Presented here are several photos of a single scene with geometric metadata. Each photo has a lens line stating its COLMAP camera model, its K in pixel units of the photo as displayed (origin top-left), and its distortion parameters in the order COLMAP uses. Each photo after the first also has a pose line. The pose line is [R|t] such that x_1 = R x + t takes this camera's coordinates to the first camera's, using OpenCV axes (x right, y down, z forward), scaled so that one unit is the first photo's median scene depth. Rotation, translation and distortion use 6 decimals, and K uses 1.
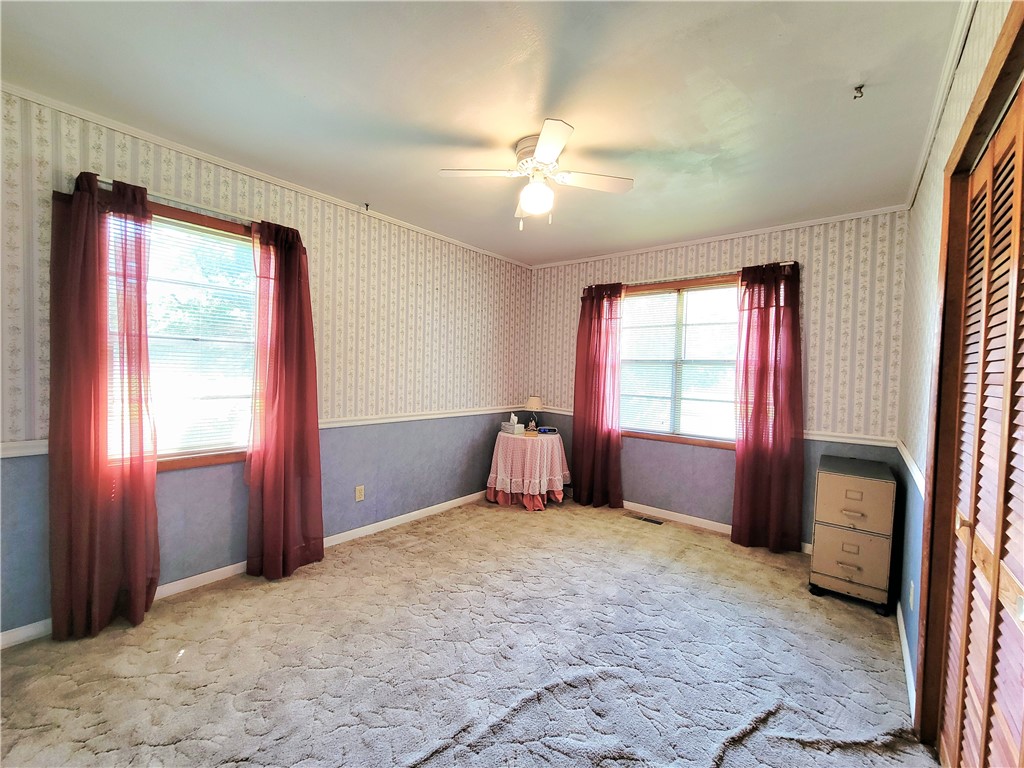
lens RADIAL K [[418.1, 0, 514.0], [0, 418.1, 382.0], [0, 0, 1]] dist [-0.000665, -0.000393]
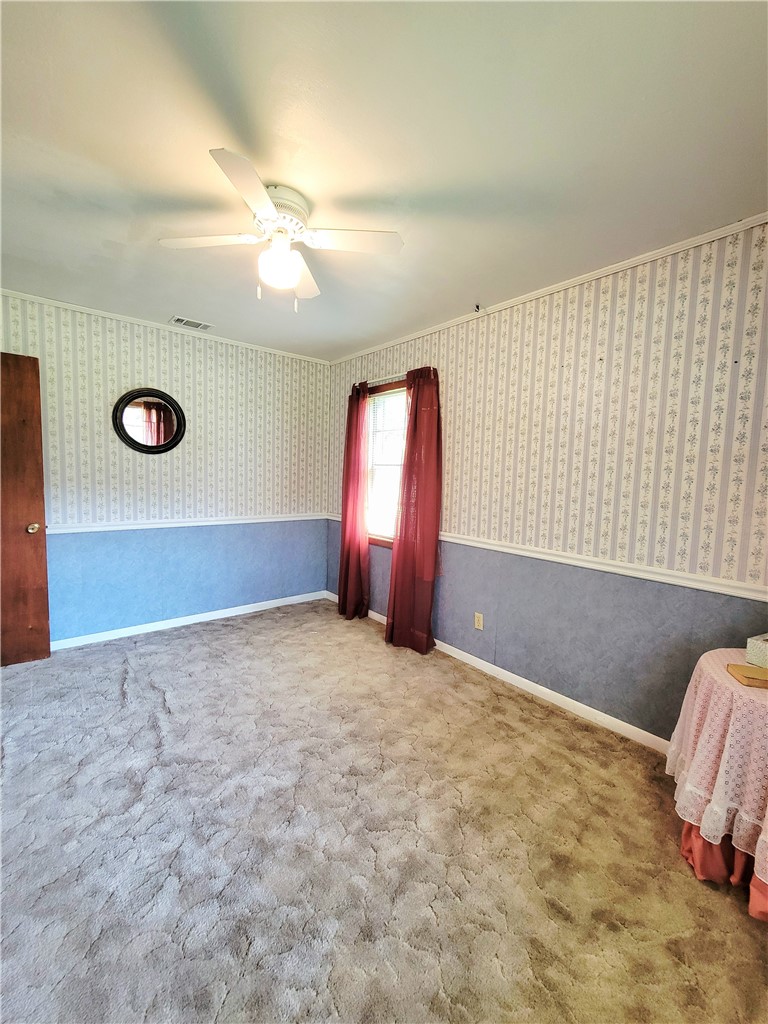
lens RADIAL K [[418.1, 0, 386.5], [0, 418.1, 509.5], [0, 0, 1]] dist [-0.000665, -0.000393]
pose [[-0.184682, 0.038811, -0.982032, 0.571457], [-0.074034, 0.995831, 0.053279, -0.013936], [0.980006, 0.082544, -0.181038, 0.958325]]
